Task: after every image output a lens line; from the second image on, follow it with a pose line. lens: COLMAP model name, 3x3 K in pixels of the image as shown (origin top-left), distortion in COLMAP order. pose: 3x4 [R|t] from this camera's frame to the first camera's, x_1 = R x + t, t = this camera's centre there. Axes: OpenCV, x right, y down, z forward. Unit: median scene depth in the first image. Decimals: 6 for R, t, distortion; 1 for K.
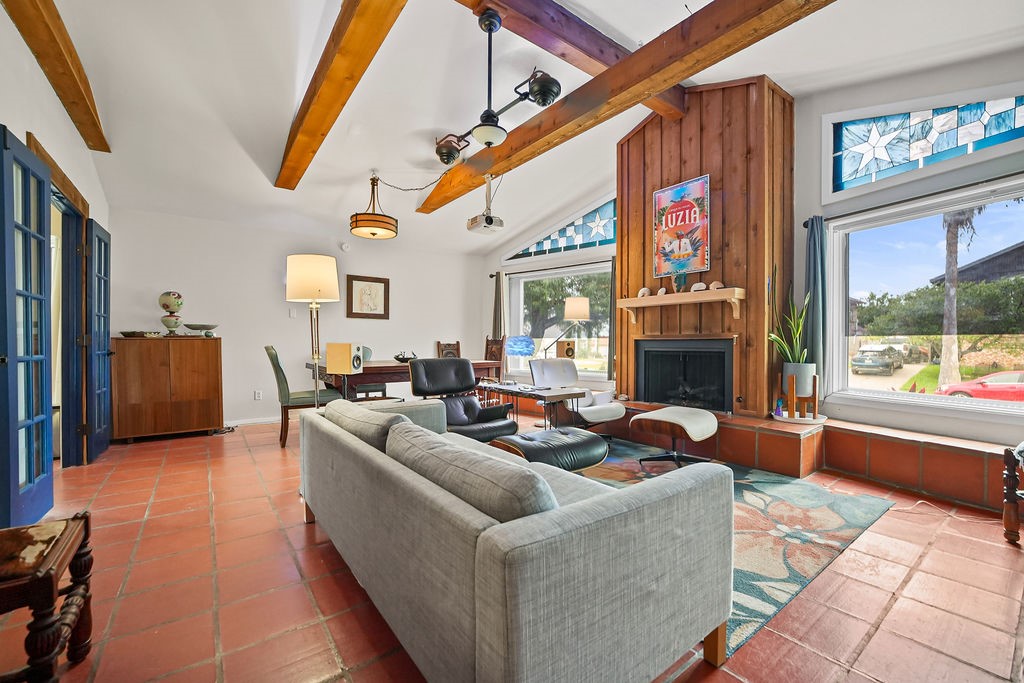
lens RADIAL K [[421.2, 0, 518.3], [0, 421.2, 347.0], [0, 0, 1]] dist [-0.014877, 0.000108]
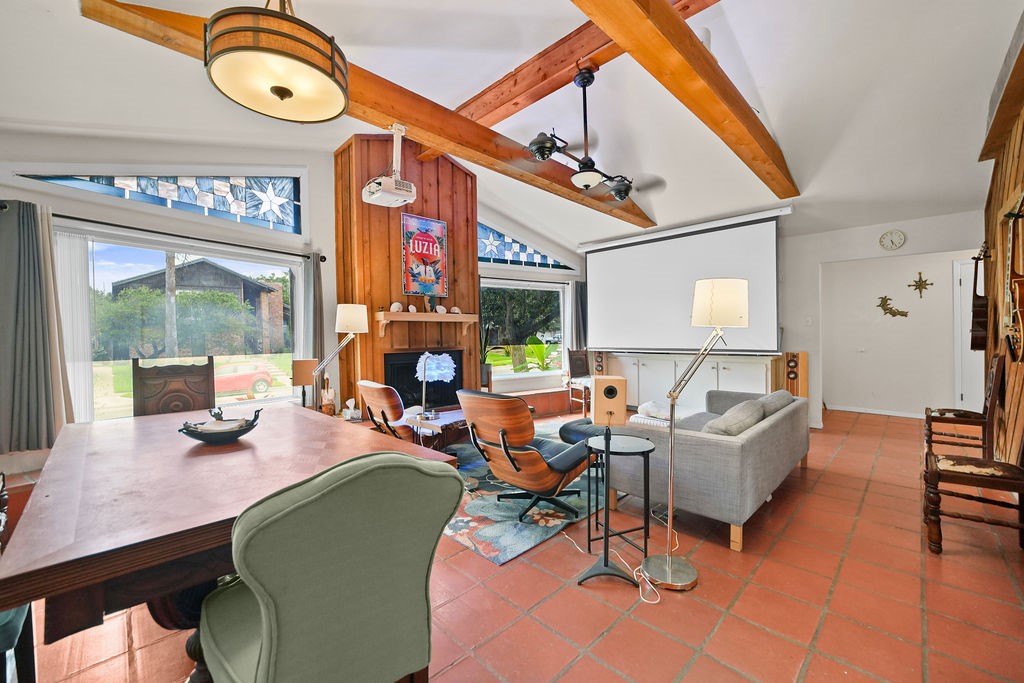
lens RADIAL K [[408.9, 0, 513.7], [0, 408.9, 339.4], [0, 0, 1]] dist [-0.025866, 0.007519]
pose [[-0.137073, -0.009642, 0.990514, -0.741991], [0.024405, 0.999616, 0.013108, -0.059077], [-0.990260, 0.025971, -0.136785, 0.885693]]
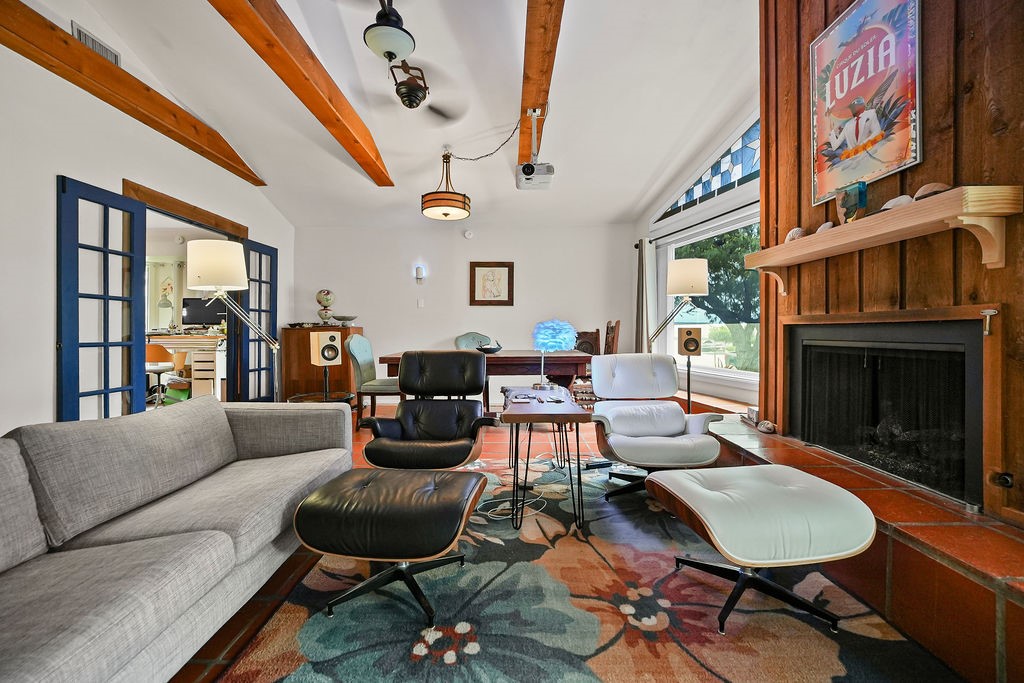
lens RADIAL K [[415.7, 0, 510.1], [0, 415.7, 330.8], [0, 0, 1]] dist [-0.026186, 0.007467]
pose [[0.790196, -0.001588, -0.612852, 0.344056], [-0.003885, 0.999964, -0.007600, -0.004449], [0.612842, 0.008387, 0.790161, 0.374470]]
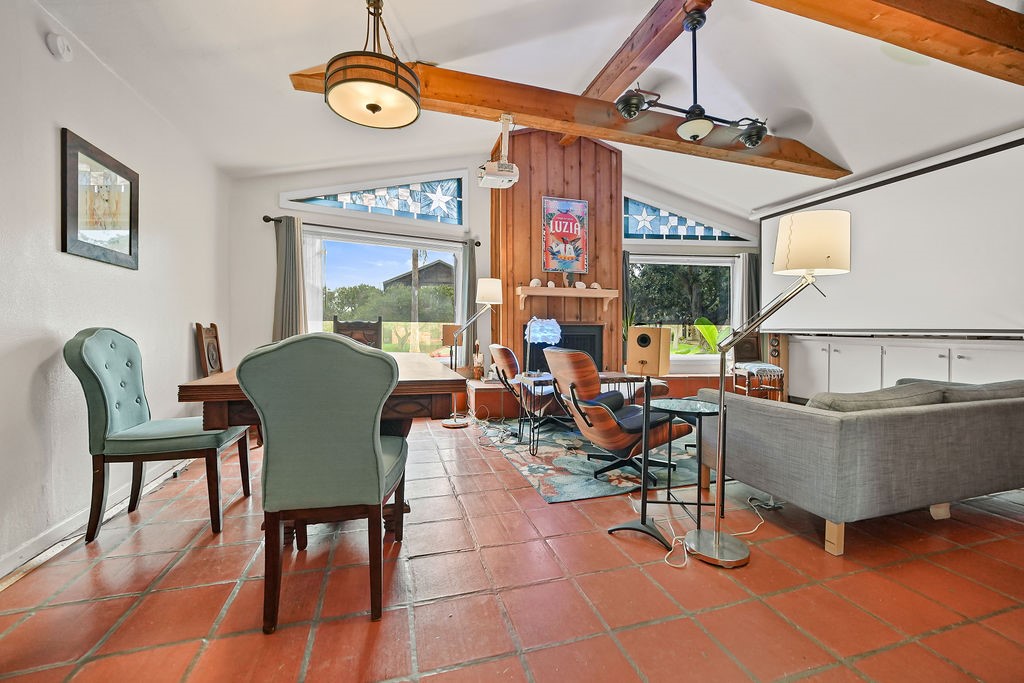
lens RADIAL K [[409.2, 0, 513.5], [0, 409.2, 332.5], [0, 0, 1]] dist [-0.030028, 0.007832]
pose [[0.346129, -0.008420, 0.938149, -0.765467], [0.006073, 0.999959, 0.006734, -0.005465], [-0.938167, 0.003367, 0.346166, 0.703120]]
